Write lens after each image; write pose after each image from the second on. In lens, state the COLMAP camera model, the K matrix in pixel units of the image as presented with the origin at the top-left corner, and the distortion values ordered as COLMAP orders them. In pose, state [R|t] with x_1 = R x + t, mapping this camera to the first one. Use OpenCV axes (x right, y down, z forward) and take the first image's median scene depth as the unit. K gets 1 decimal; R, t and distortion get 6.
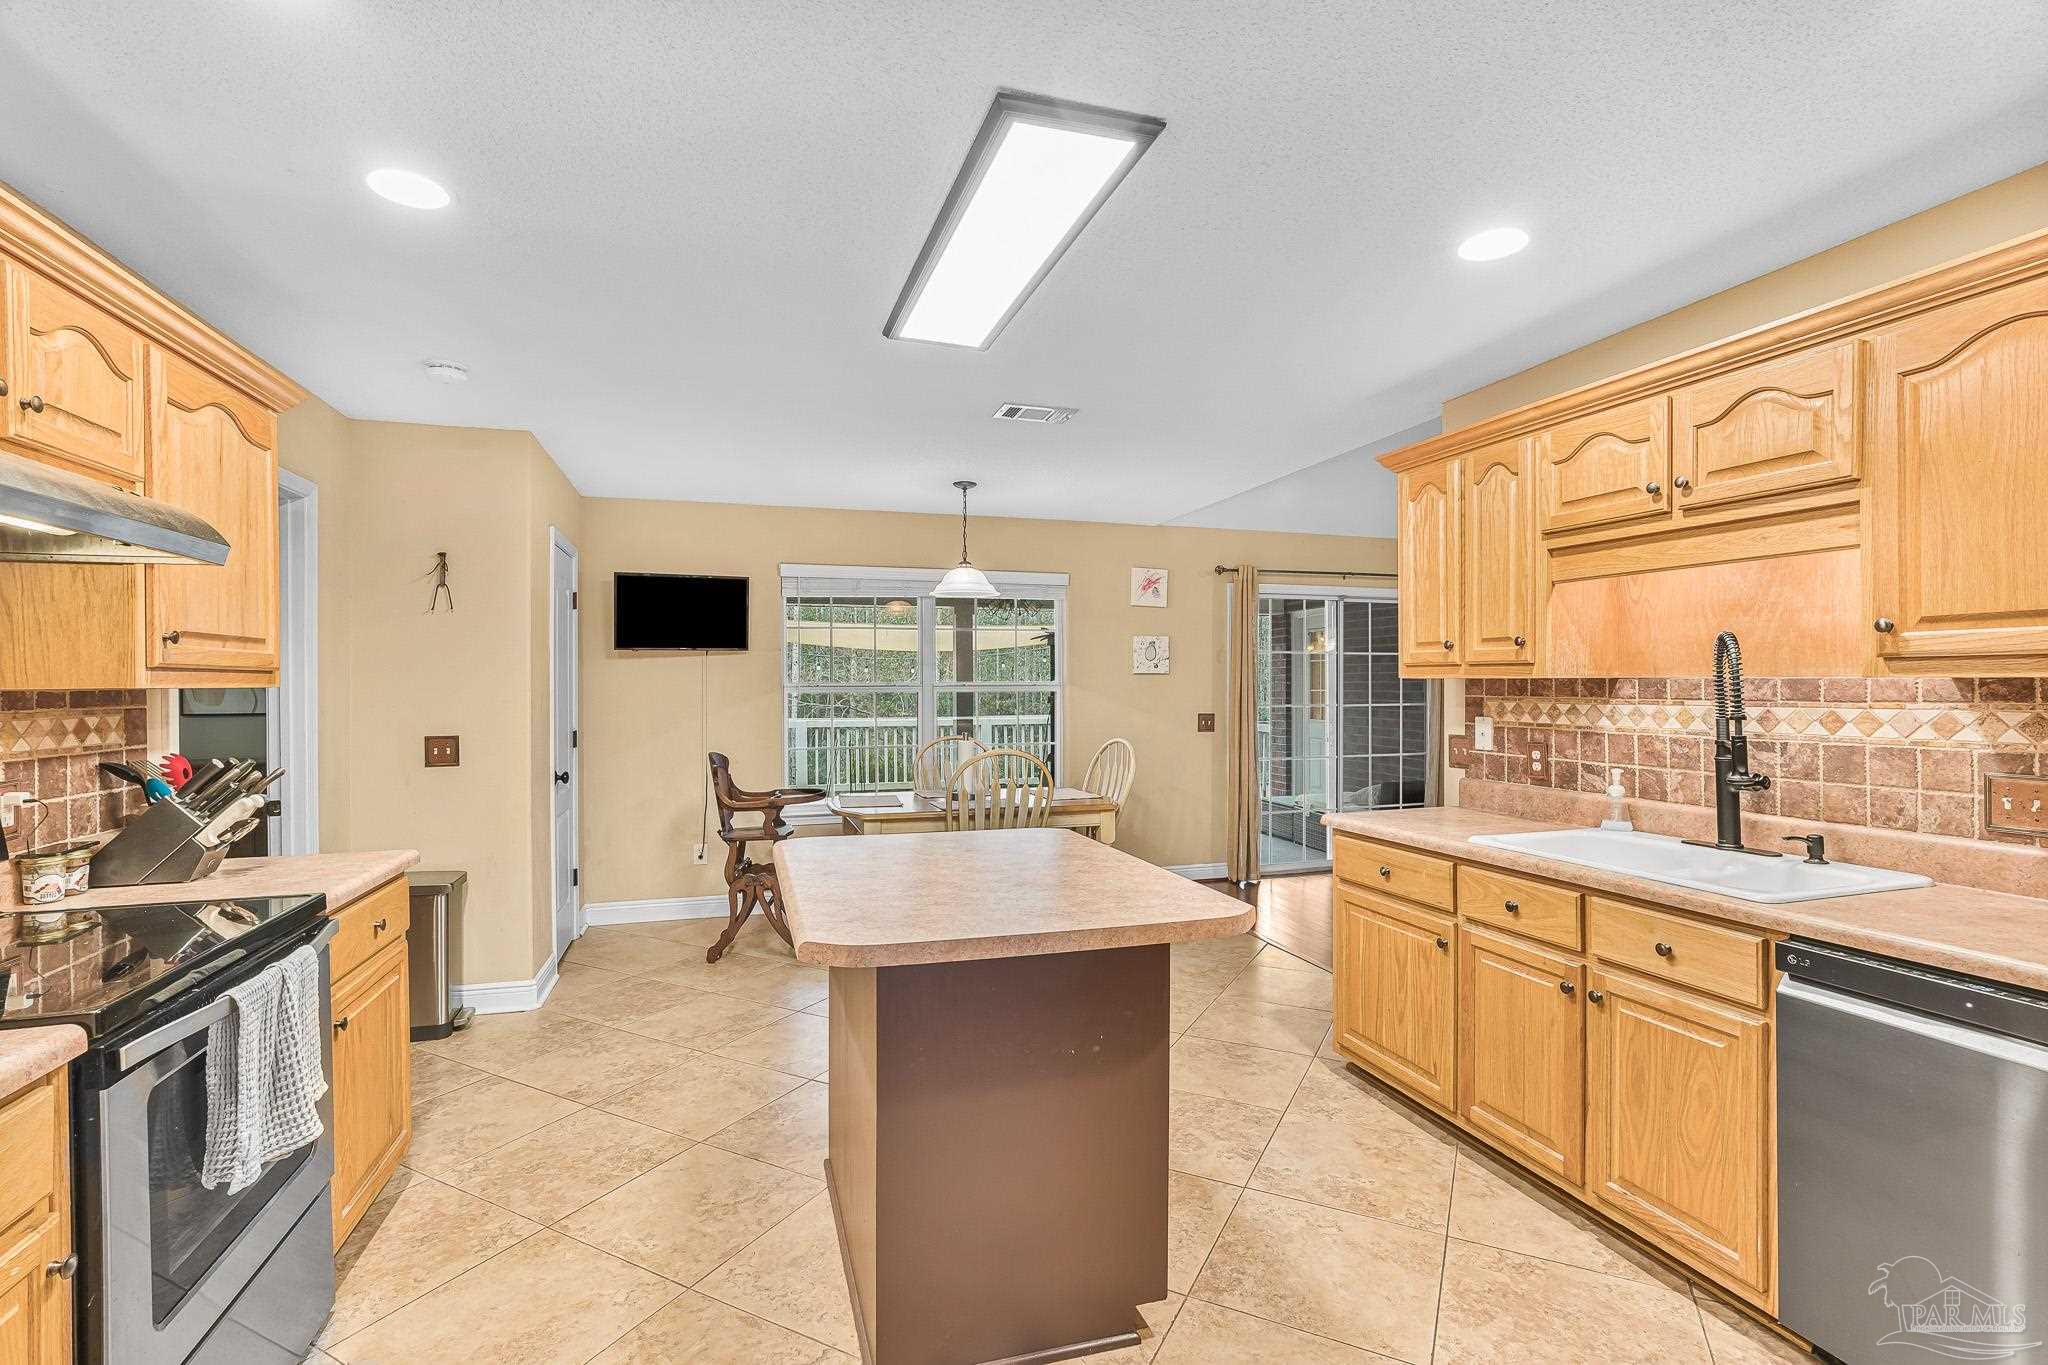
lens RADIAL K [[928.0, 0, 1029.0], [0, 928.0, 697.2], [0, 0, 1]] dist [-0.024255, 0.006359]
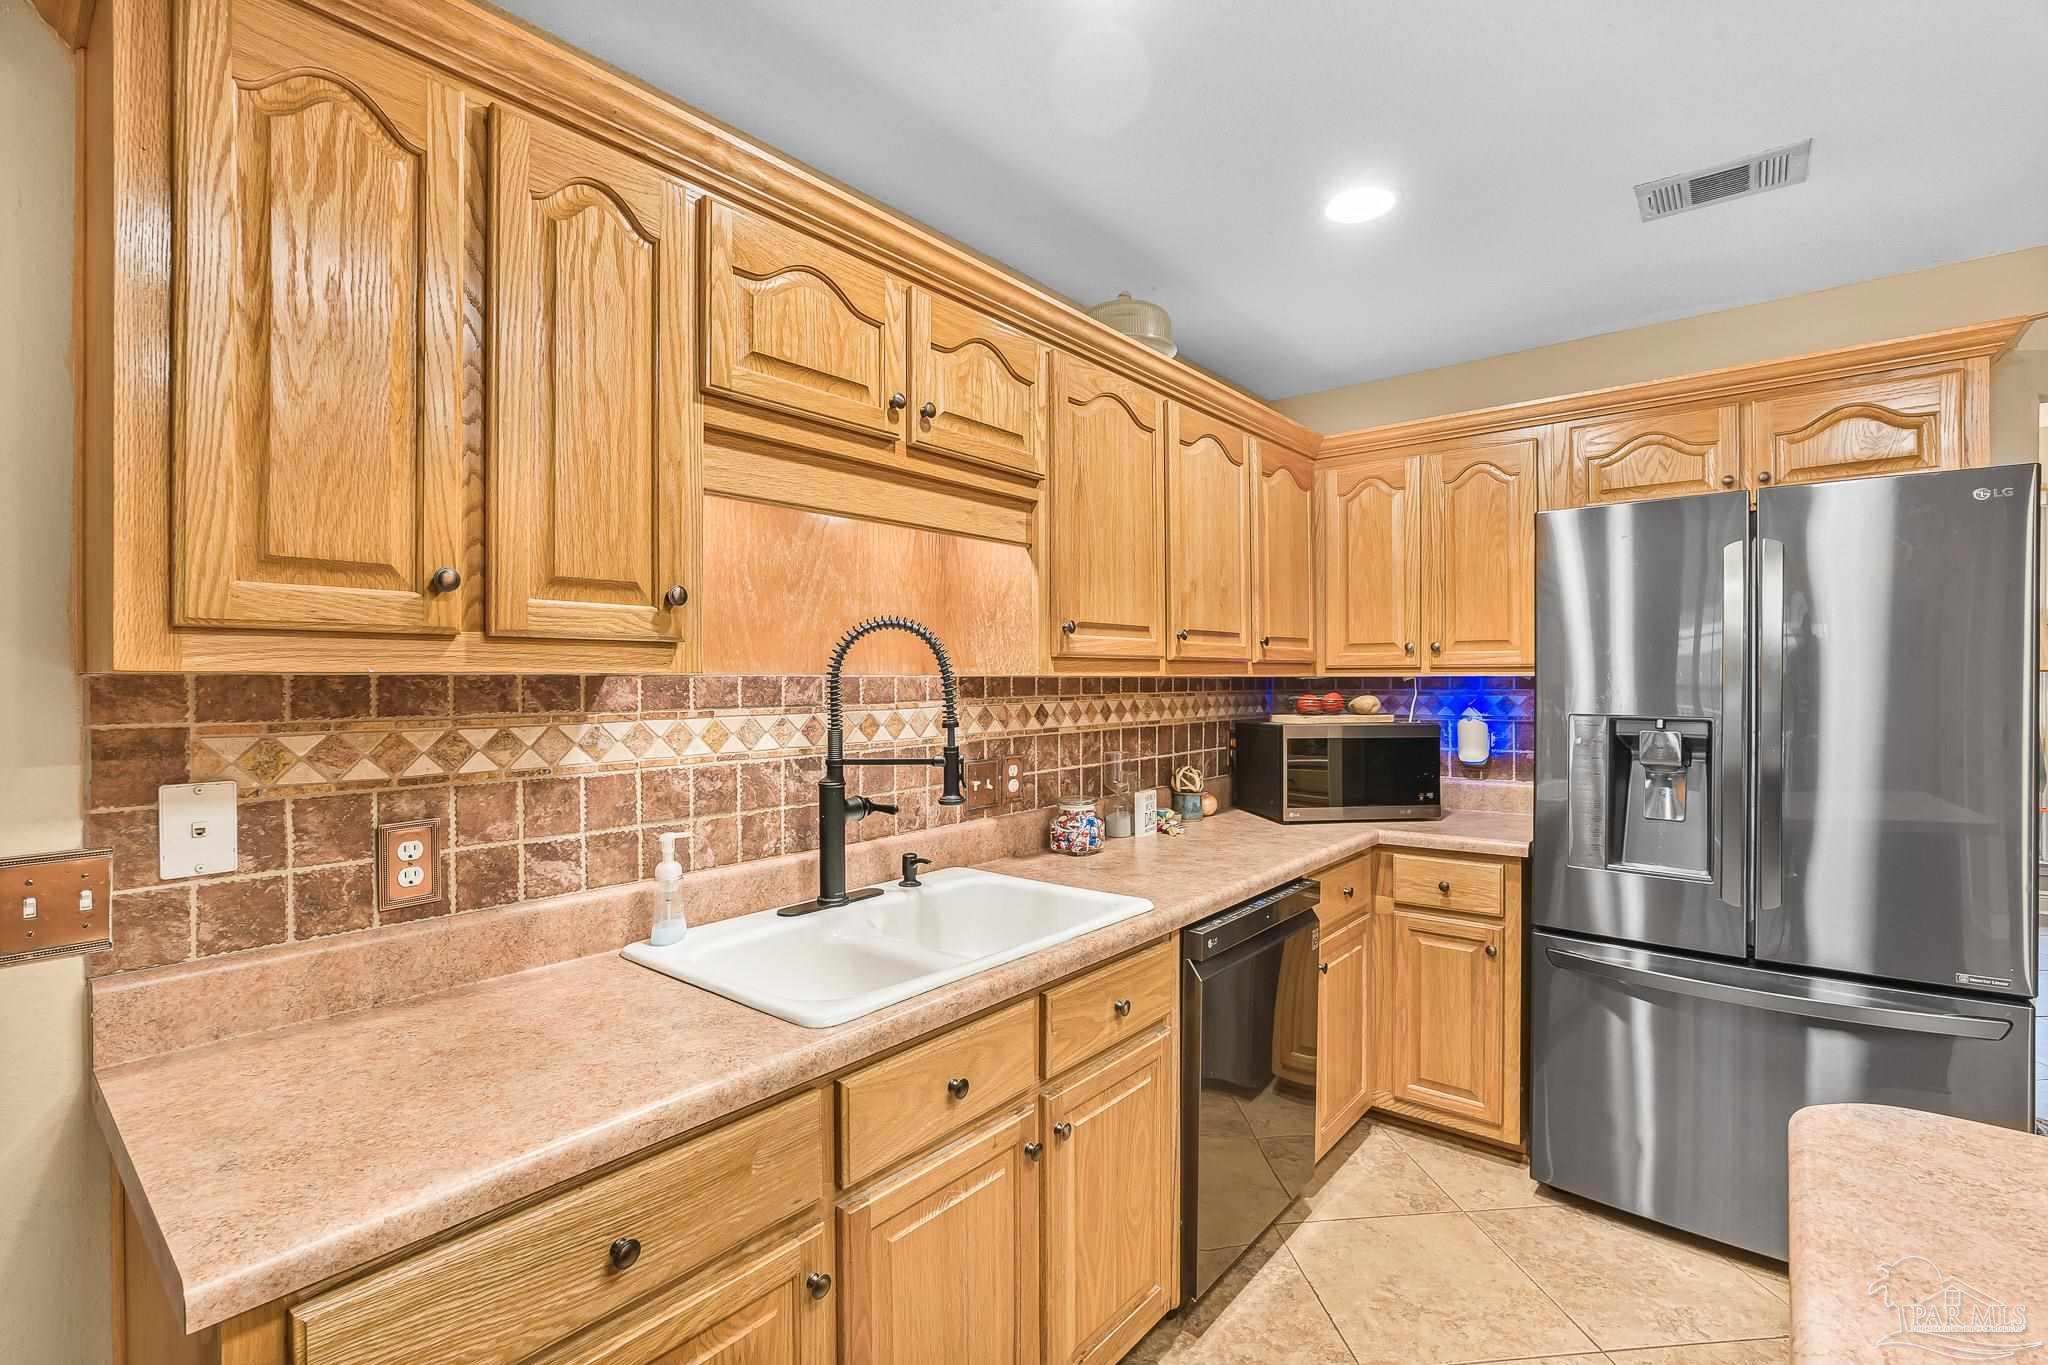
lens RADIAL K [[940.5, 0, 1024.0], [0, 940.5, 682.5], [0, 0, 1]] dist [-0.017295, 0.000328]
pose [[-0.543456, 0.001817, 0.839436, 0.024558], [0.018551, 0.999779, 0.009846, -0.015783], [-0.839233, 0.020924, -0.543370, 1.011395]]
